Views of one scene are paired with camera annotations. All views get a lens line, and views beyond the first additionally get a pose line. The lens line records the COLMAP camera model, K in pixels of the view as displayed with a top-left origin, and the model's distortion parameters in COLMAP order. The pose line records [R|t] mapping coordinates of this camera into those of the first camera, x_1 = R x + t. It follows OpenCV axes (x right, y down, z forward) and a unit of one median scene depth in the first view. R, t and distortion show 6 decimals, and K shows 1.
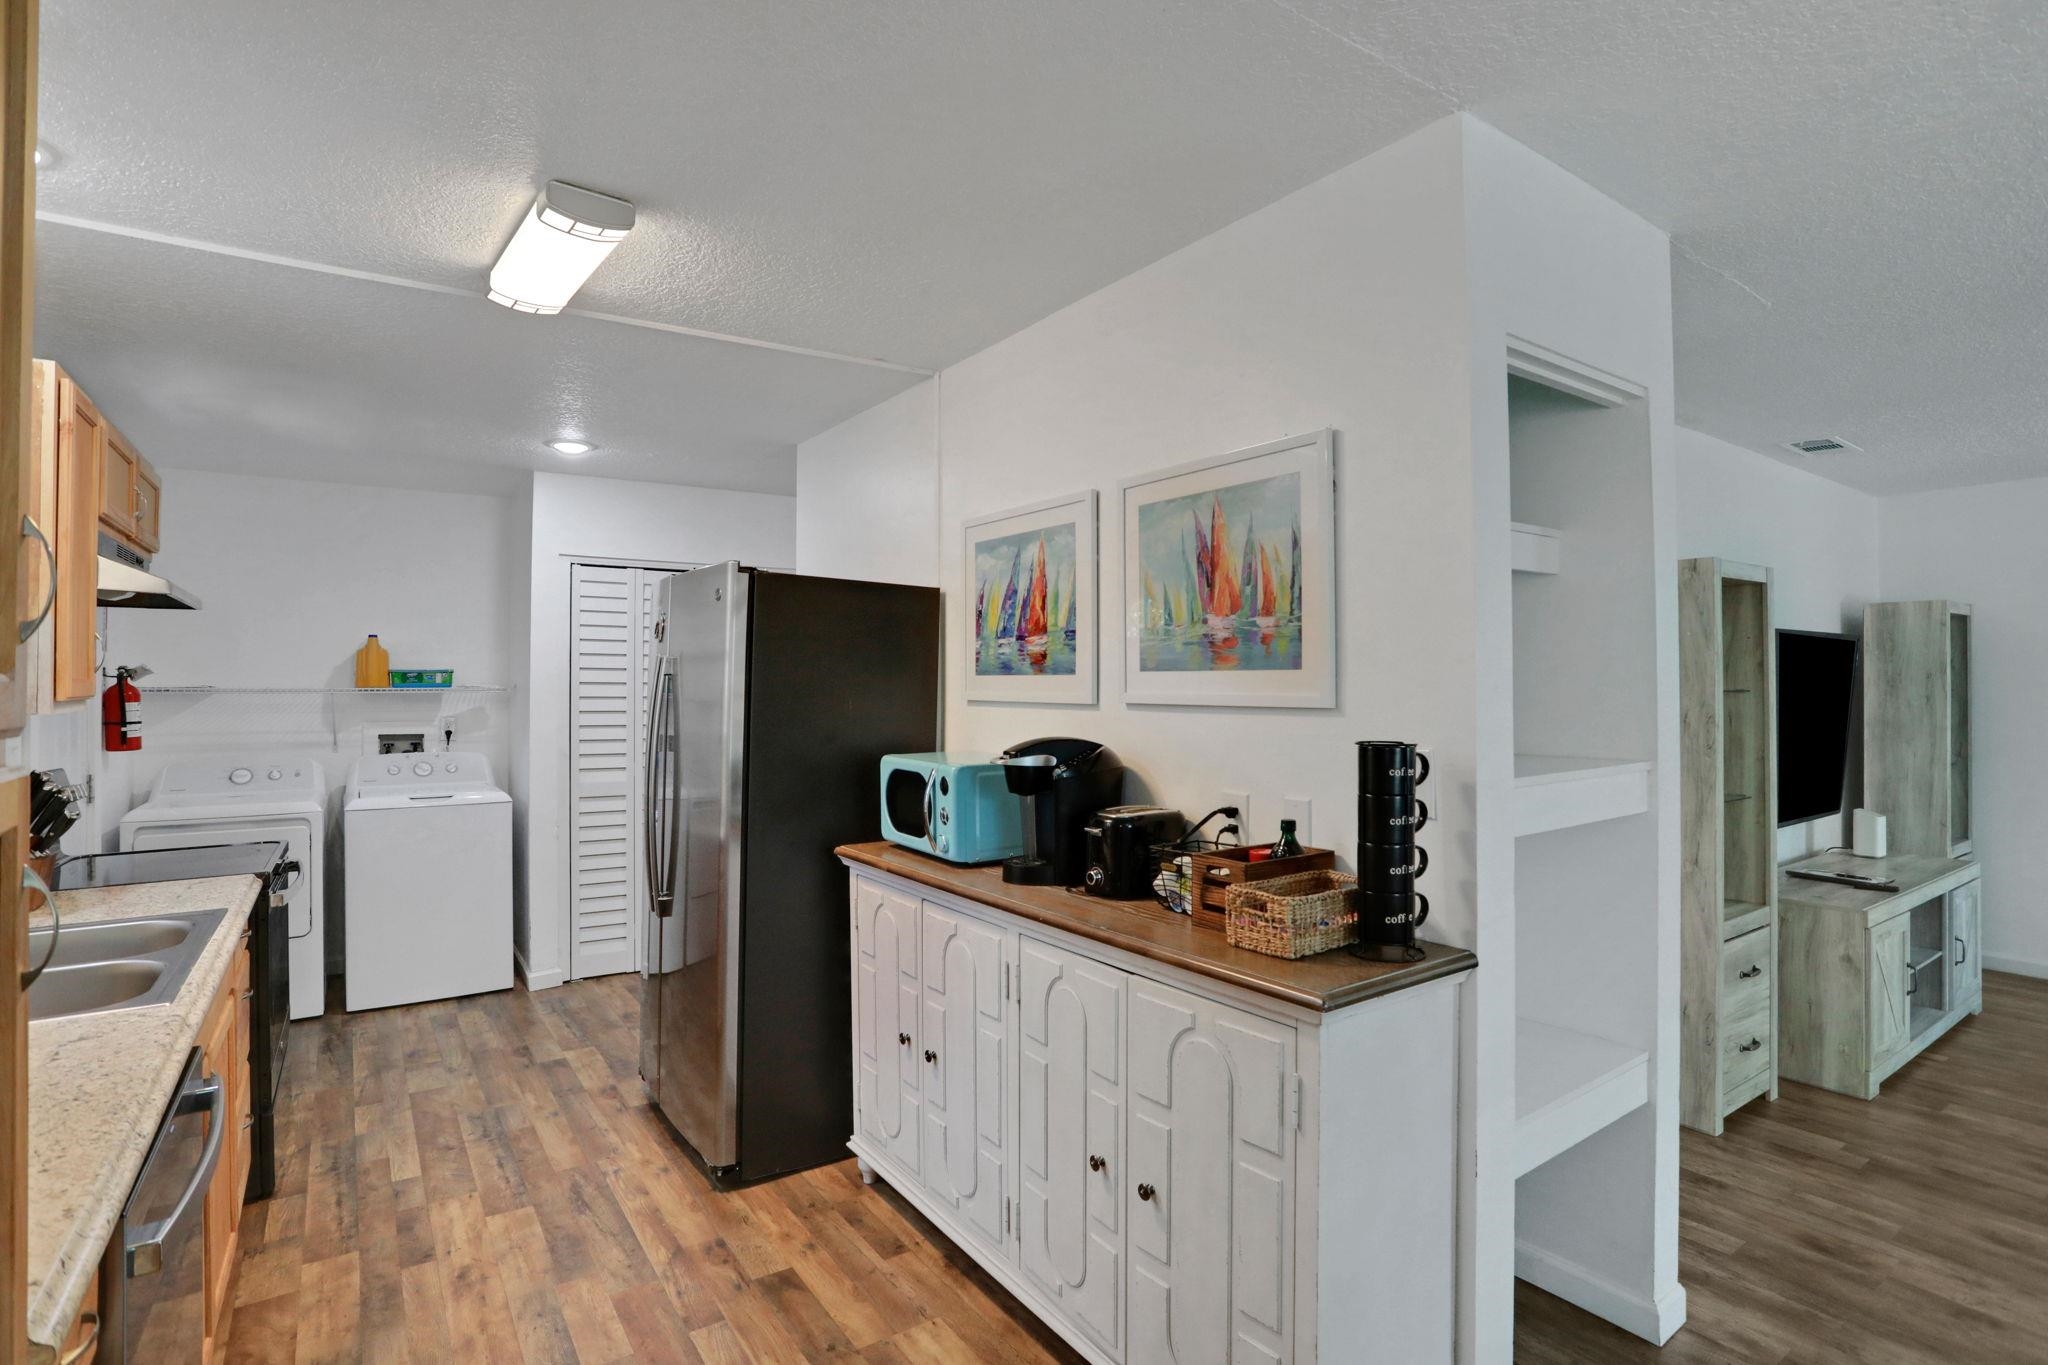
lens RADIAL K [[1004.4, 0, 1027.5], [0, 1004.4, 675.8], [0, 0, 1]] dist [-0.080534, 0.028894]
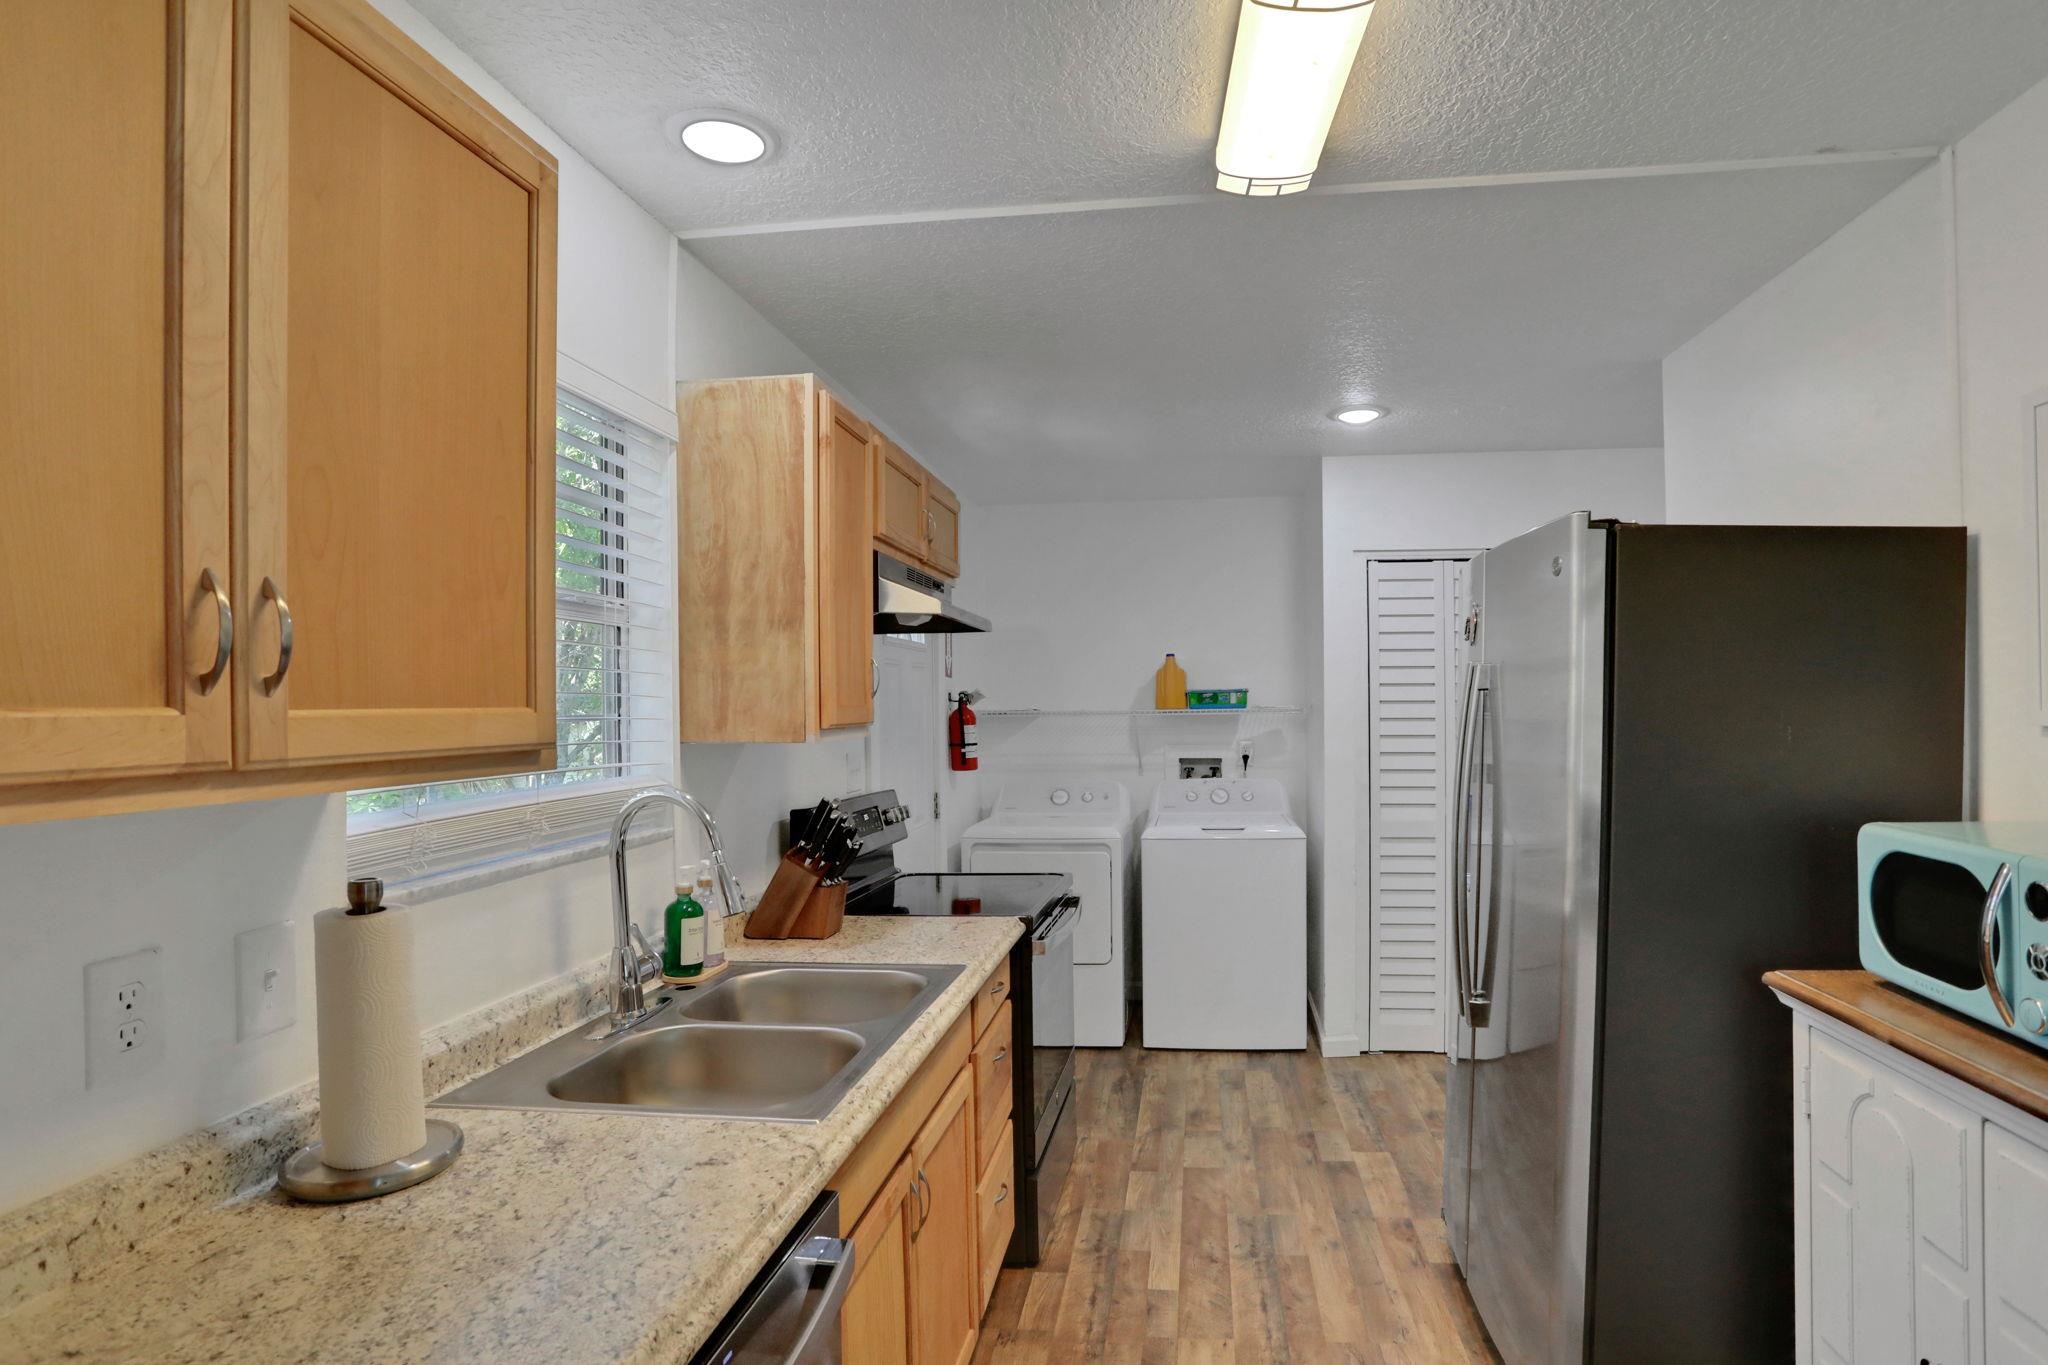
lens RADIAL K [[1042.6, 0, 1086.2], [0, 1042.6, 707.6], [0, 0, 1]] dist [-0.068986, 0.028532]
pose [[0.752276, -0.006992, -0.658811, -0.085554], [0.016620, 0.999827, 0.008366, 0.000687], [0.658639, -0.017243, 0.752262, 0.248134]]
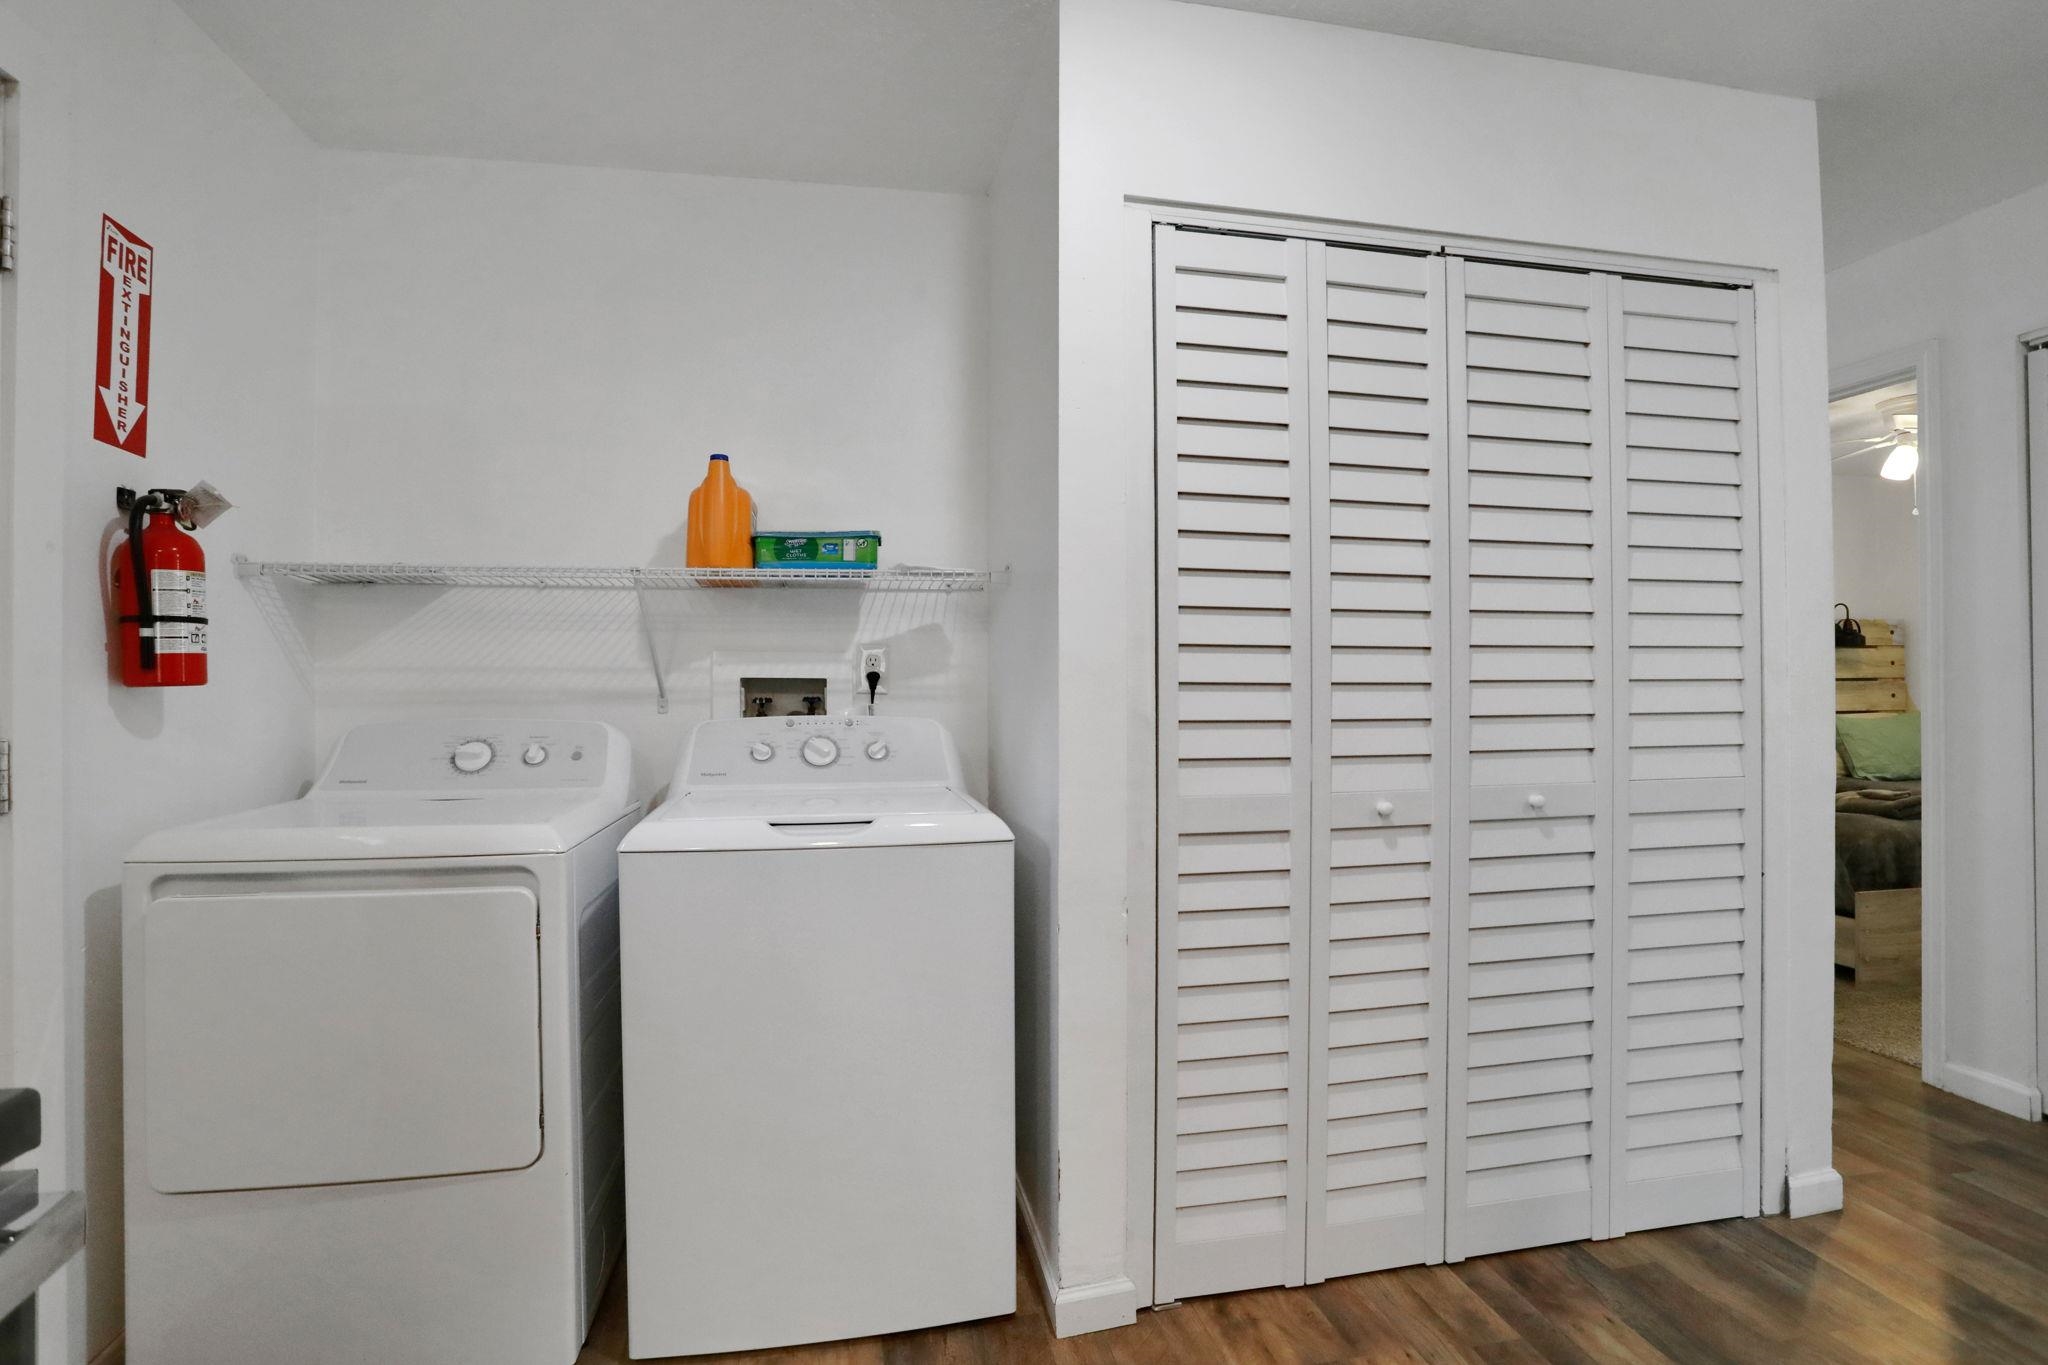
lens RADIAL K [[1004.4, 0, 1027.5], [0, 1004.4, 675.8], [0, 0, 1]] dist [-0.080534, 0.028894]
pose [[0.917969, -0.003214, -0.396639, -0.505026], [0.005226, 0.999978, 0.003992, 0.086302], [0.396617, -0.005738, 0.917966, 0.894658]]
